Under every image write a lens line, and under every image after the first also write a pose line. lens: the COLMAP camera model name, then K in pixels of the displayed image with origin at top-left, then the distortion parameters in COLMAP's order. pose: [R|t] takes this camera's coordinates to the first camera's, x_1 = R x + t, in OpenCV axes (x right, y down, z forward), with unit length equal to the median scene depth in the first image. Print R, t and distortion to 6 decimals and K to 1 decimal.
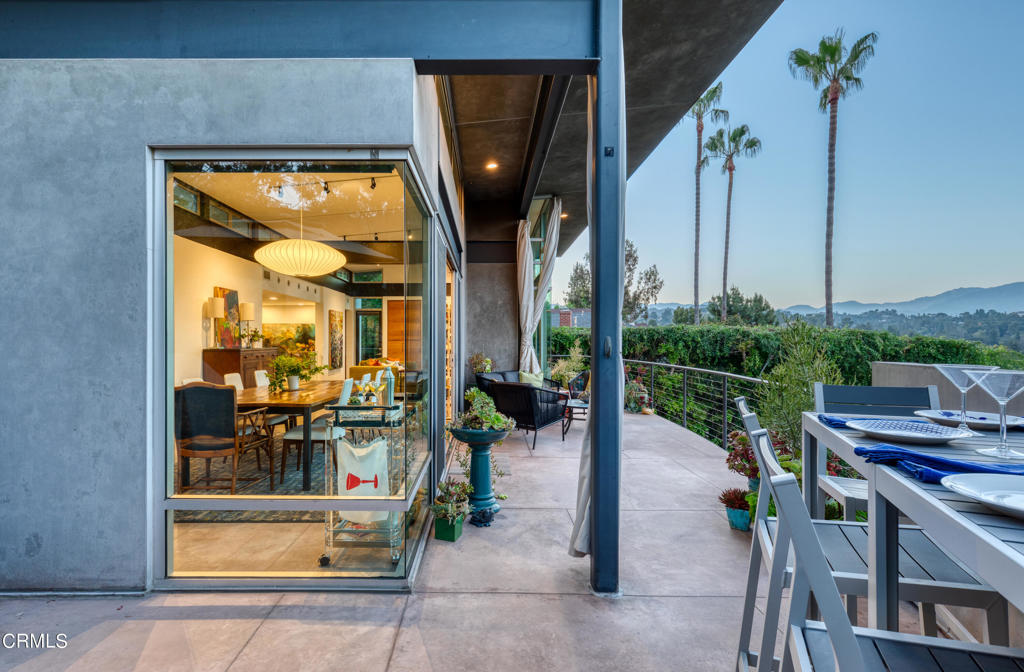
lens RADIAL K [[489.2, 0, 503.8], [0, 489.2, 343.7], [0, 0, 1]] dist [0.003980, -0.000372]
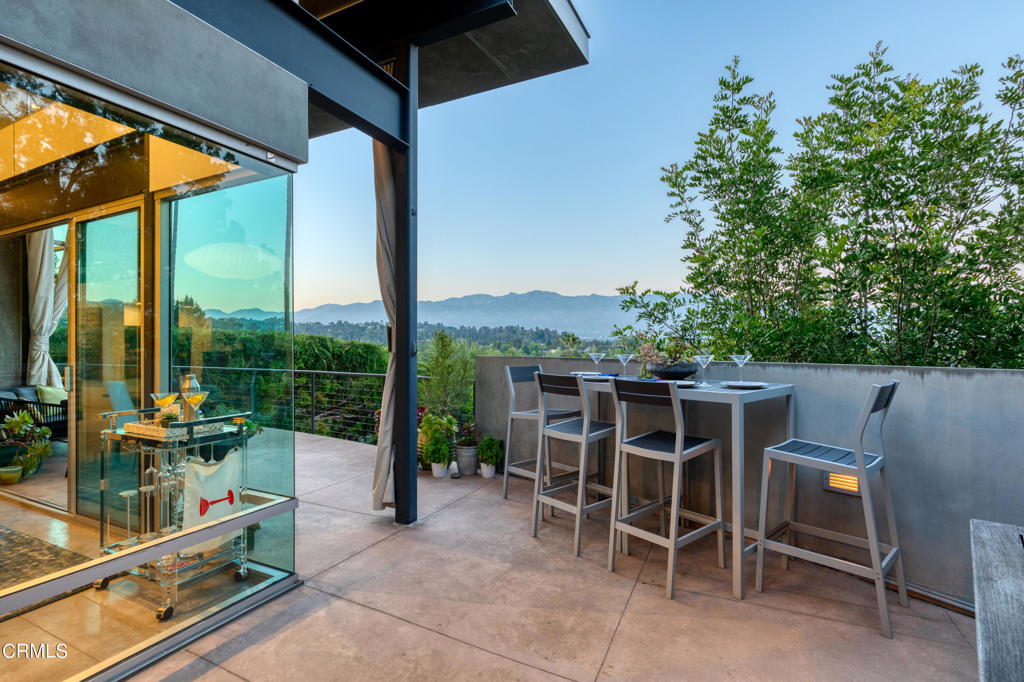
lens RADIAL K [[472.2, 0, 511.3], [0, 472.2, 340.0], [0, 0, 1]] dist [-0.002938, -0.000241]
pose [[0.436058, 0.005953, 0.899899, -0.293576], [0.006357, 0.999933, -0.009695, -0.001343], [-0.899896, 0.009949, 0.435991, 0.047056]]
